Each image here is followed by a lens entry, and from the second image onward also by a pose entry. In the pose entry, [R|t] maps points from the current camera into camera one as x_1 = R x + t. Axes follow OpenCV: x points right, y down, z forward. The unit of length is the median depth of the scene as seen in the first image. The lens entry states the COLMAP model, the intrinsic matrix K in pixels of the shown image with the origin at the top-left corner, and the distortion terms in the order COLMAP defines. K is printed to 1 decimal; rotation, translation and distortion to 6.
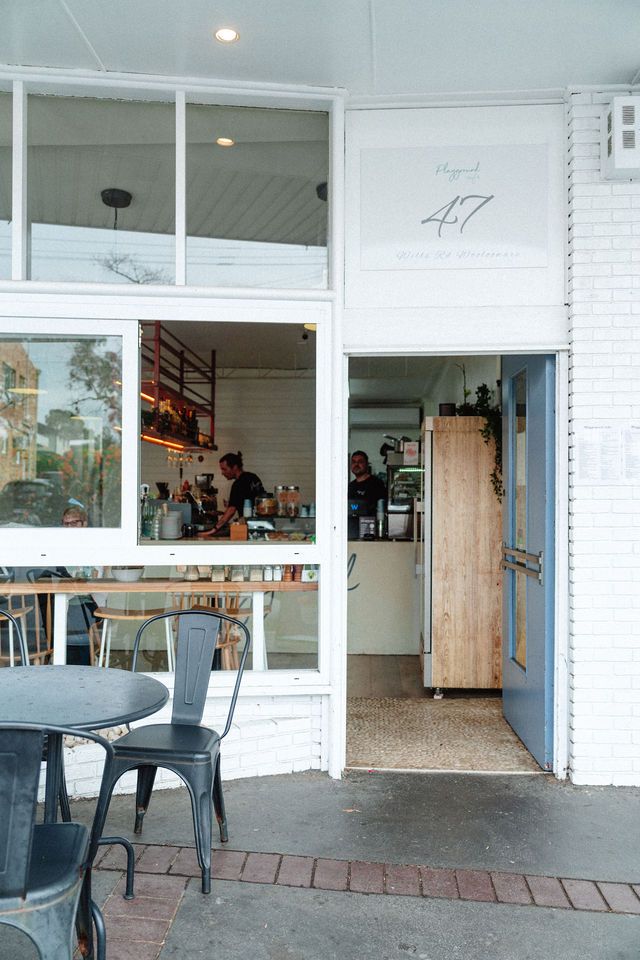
lens RADIAL K [[776.1, 0, 320.0], [0, 776.1, 480.0], [0, 0, 1]] dist [0.001705, 0.000695]
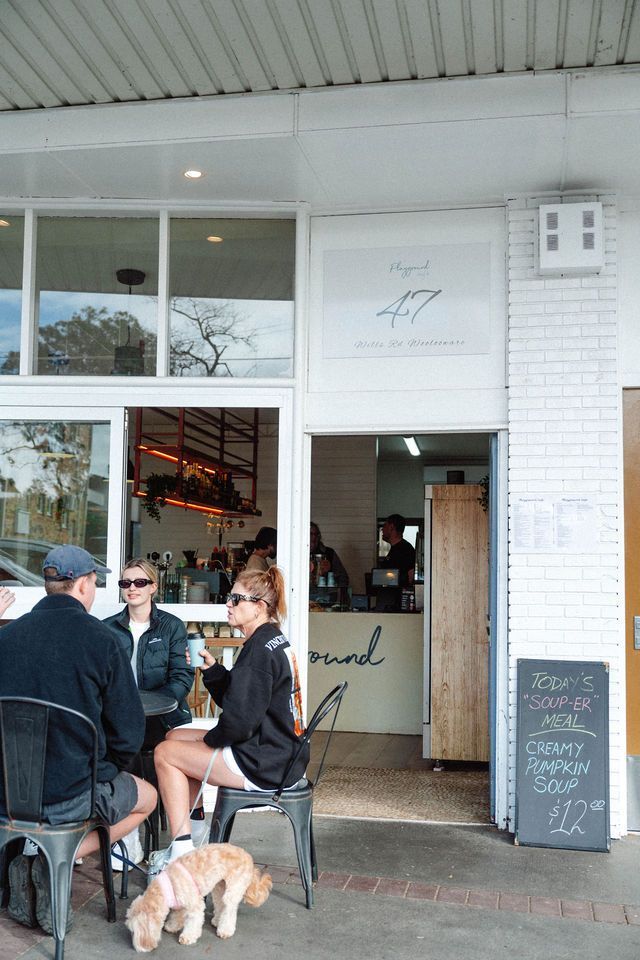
lens RADIAL K [[961.4, 0, 316.9], [0, 961.4, 490.8], [0, 0, 1]] dist [0.005549, -0.007351]
pose [[0.993343, -0.000721, -0.115193, 0.204560], [-0.006221, 0.998186, -0.059888, 0.001886], [0.115027, 0.060205, 0.991536, -0.358544]]
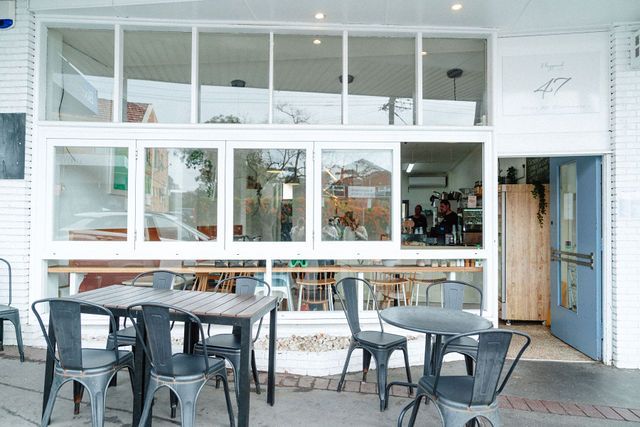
lens RADIAL K [[401.8, 0, 338.4], [0, 401.8, 214.3], [0, 0, 1]] dist [0.002573, 0.002134]
pose [[0.997776, -0.002989, -0.066582, -0.314833], [0.003252, 0.999987, 0.003840, -0.014900], [0.066570, -0.004048, 0.997774, -0.093090]]
